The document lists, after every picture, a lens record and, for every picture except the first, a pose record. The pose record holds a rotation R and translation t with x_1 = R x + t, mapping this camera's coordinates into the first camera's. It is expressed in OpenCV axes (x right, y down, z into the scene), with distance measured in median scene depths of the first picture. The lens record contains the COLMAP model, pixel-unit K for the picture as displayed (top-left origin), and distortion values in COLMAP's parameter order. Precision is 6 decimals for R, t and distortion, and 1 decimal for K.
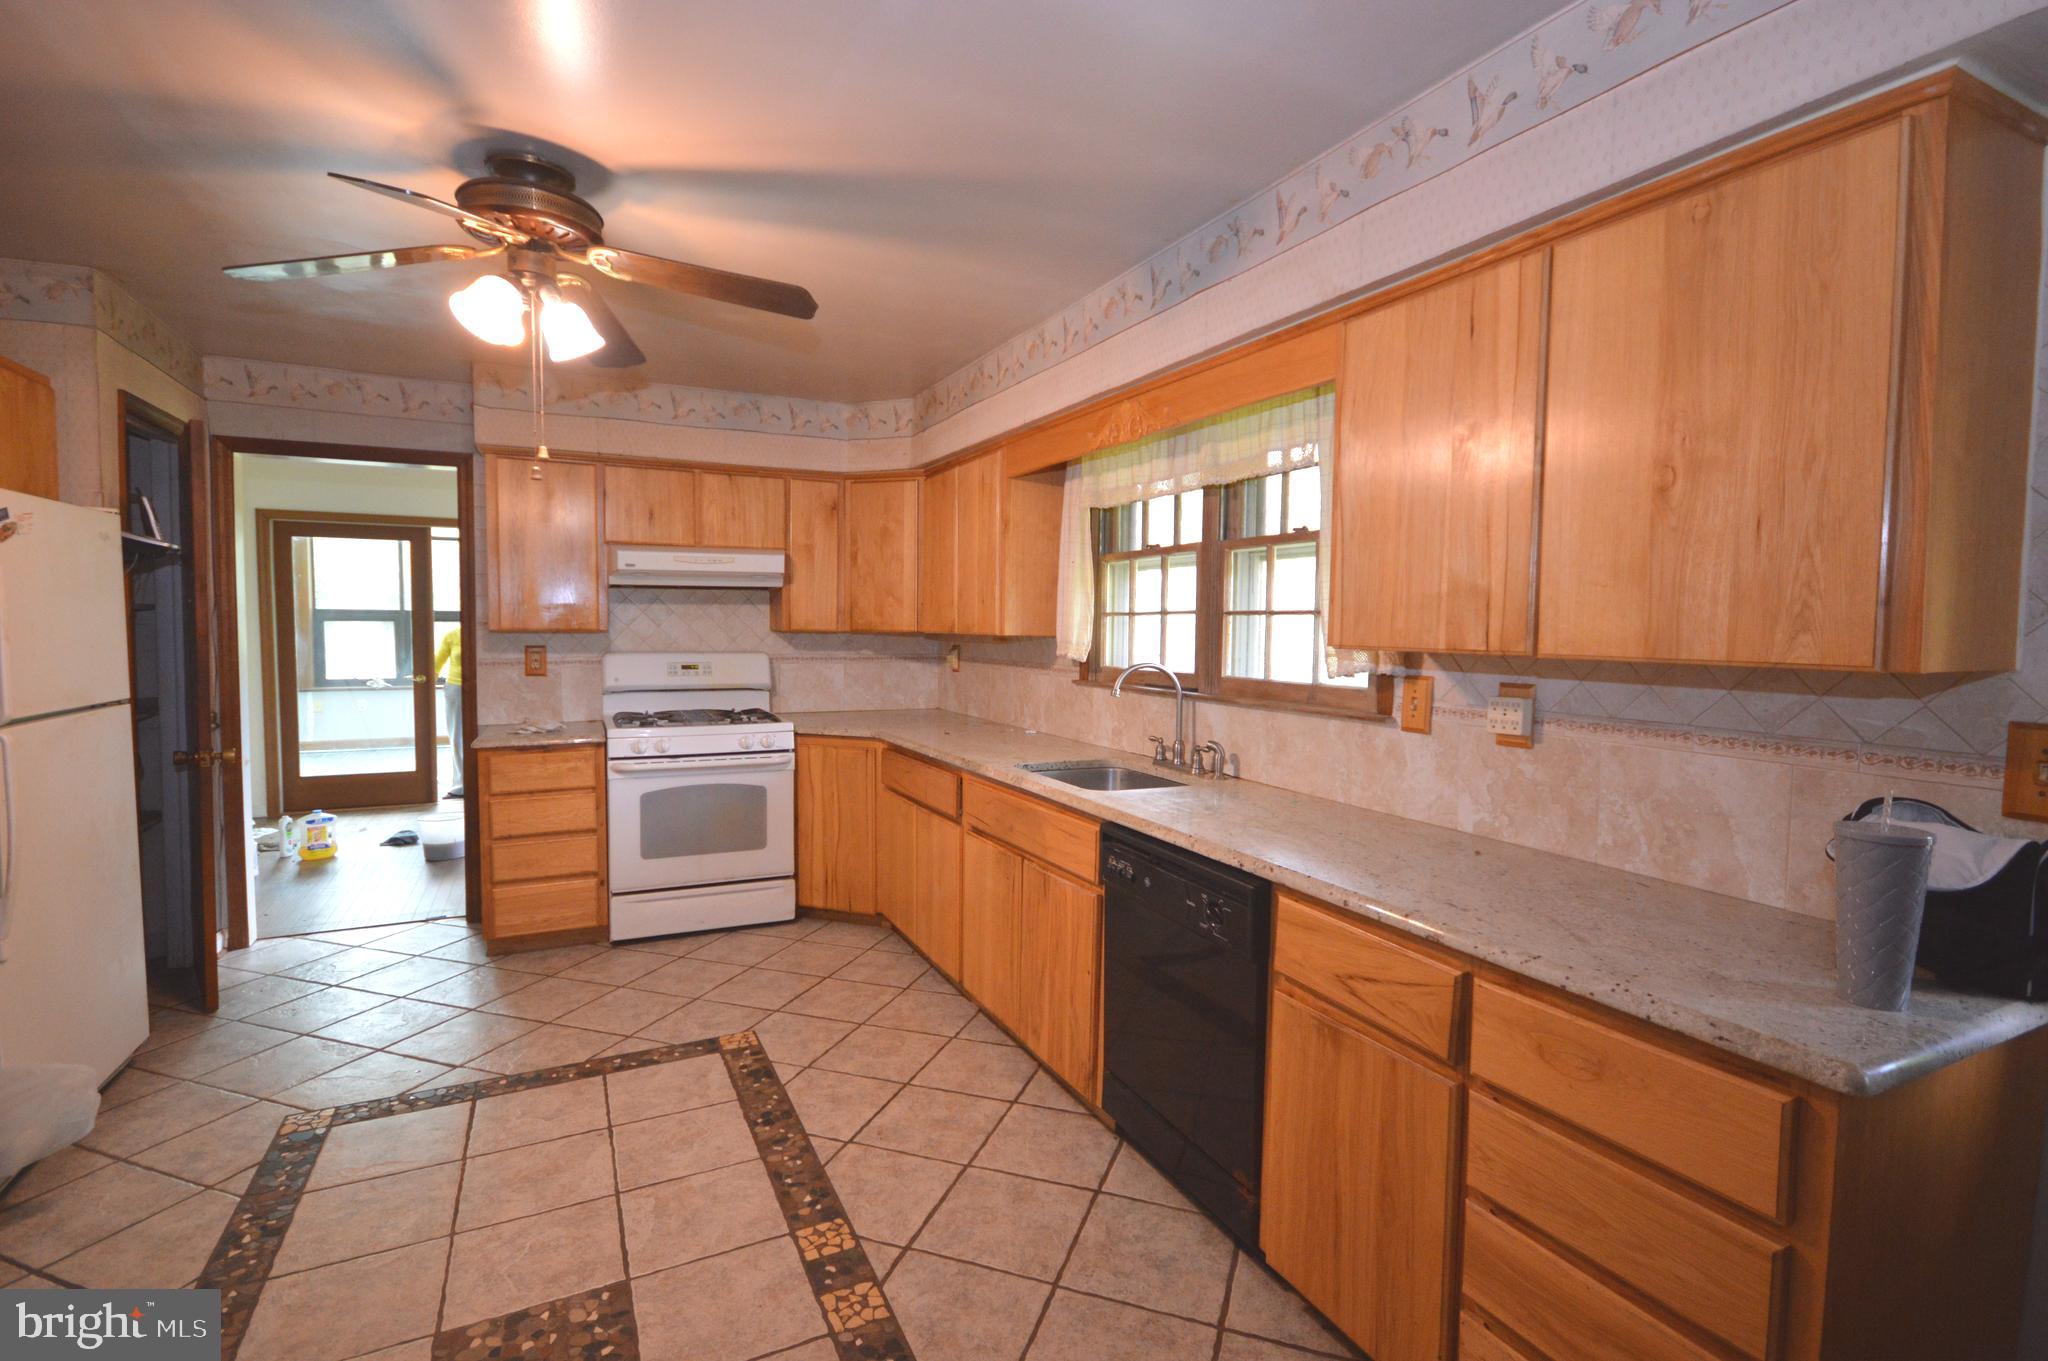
lens RADIAL K [[930.0, 0, 1019.4], [0, 930.0, 681.5], [0, 0, 1]] dist [0.001491, -0.000704]
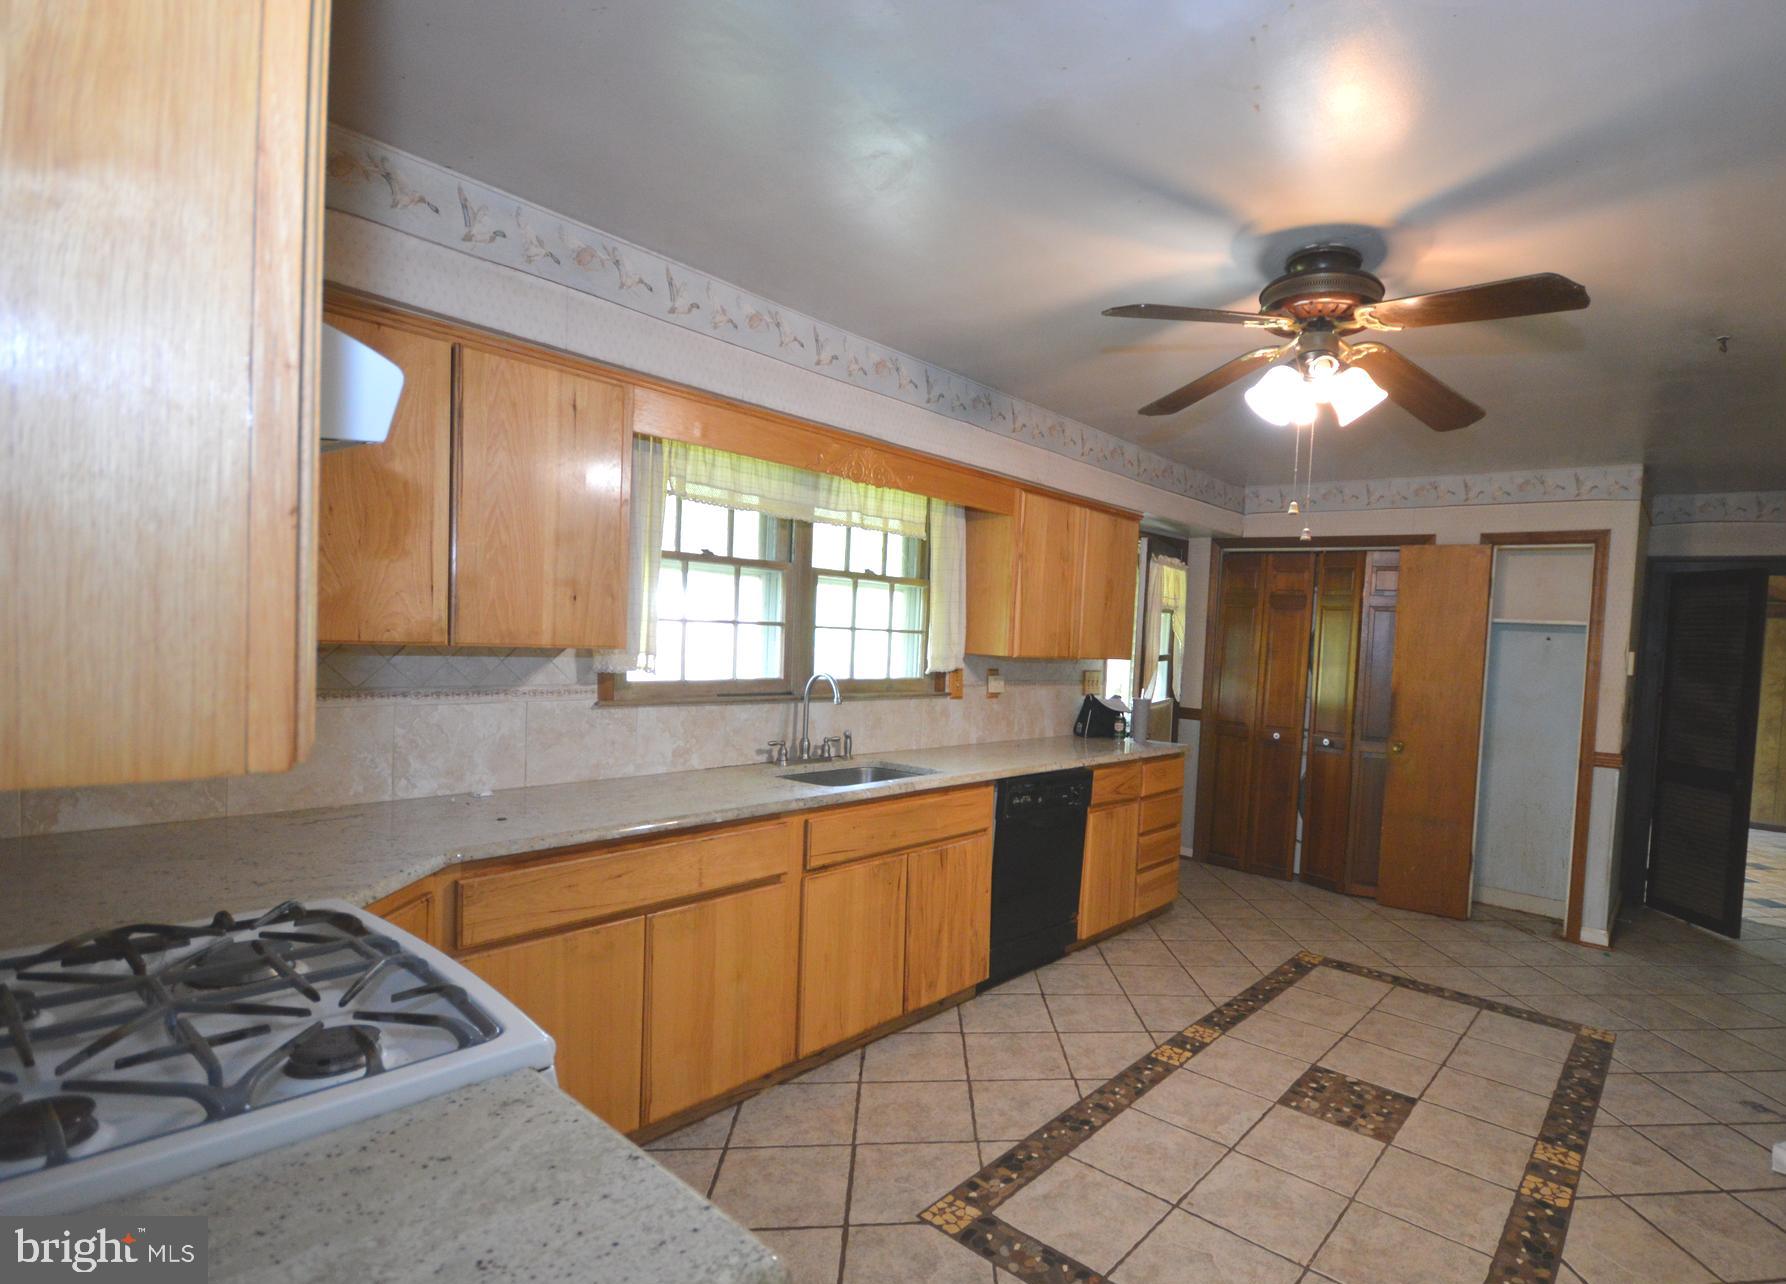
lens RADIAL K [[900.8, 0, 1039.9], [0, 900.8, 680.6], [0, 0, 1]] dist [0.001532, 0.002478]
pose [[-0.447441, -0.075661, 0.891107, -1.169385], [0.002359, 0.996311, 0.085778, -0.126465], [-0.894310, 0.040483, -0.445612, 1.535539]]
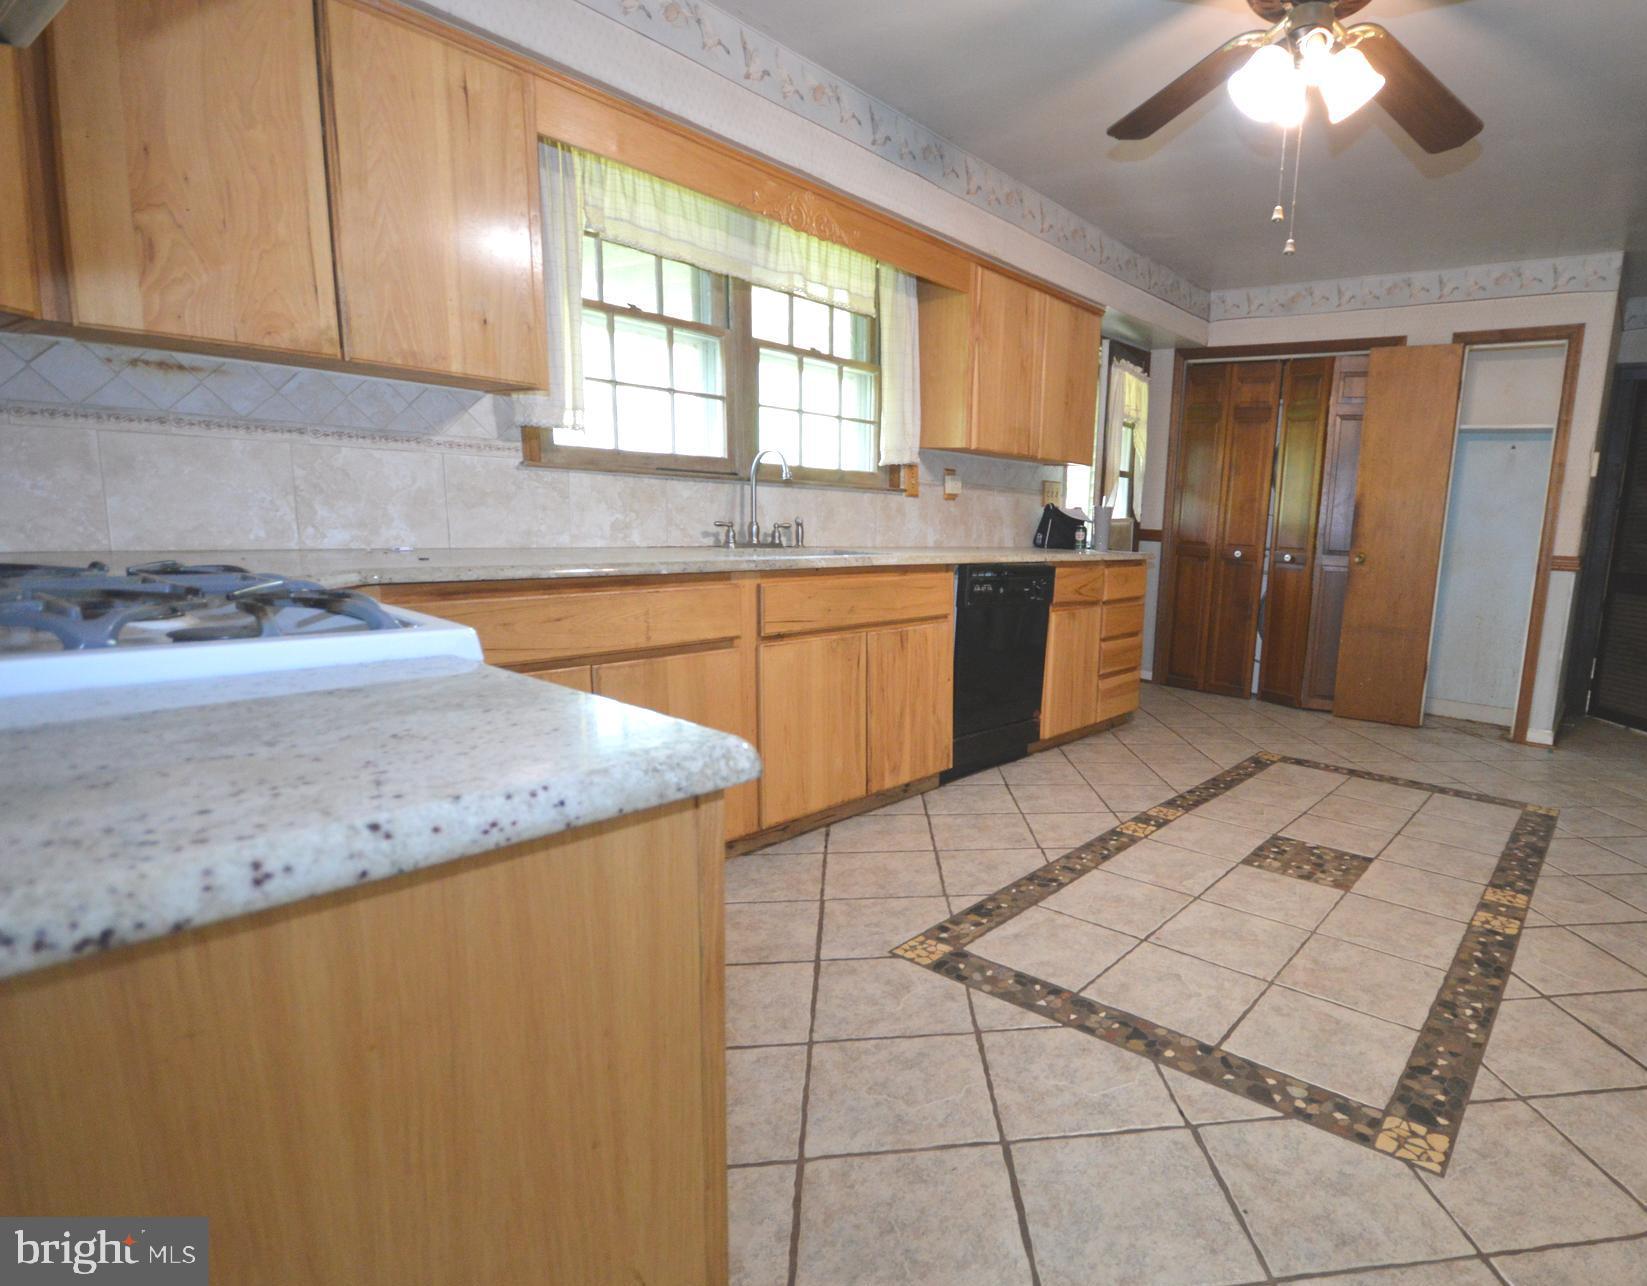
lens RADIAL K [[899.8, 0, 1039.4], [0, 899.8, 677.3], [0, 0, 1]] dist [0.005674, -0.005433]
pose [[-0.493162, -0.186469, 0.849718, -1.142875], [0.003786, 0.976288, 0.216442, 0.017396], [-0.869929, 0.109958, -0.480762, 1.537763]]
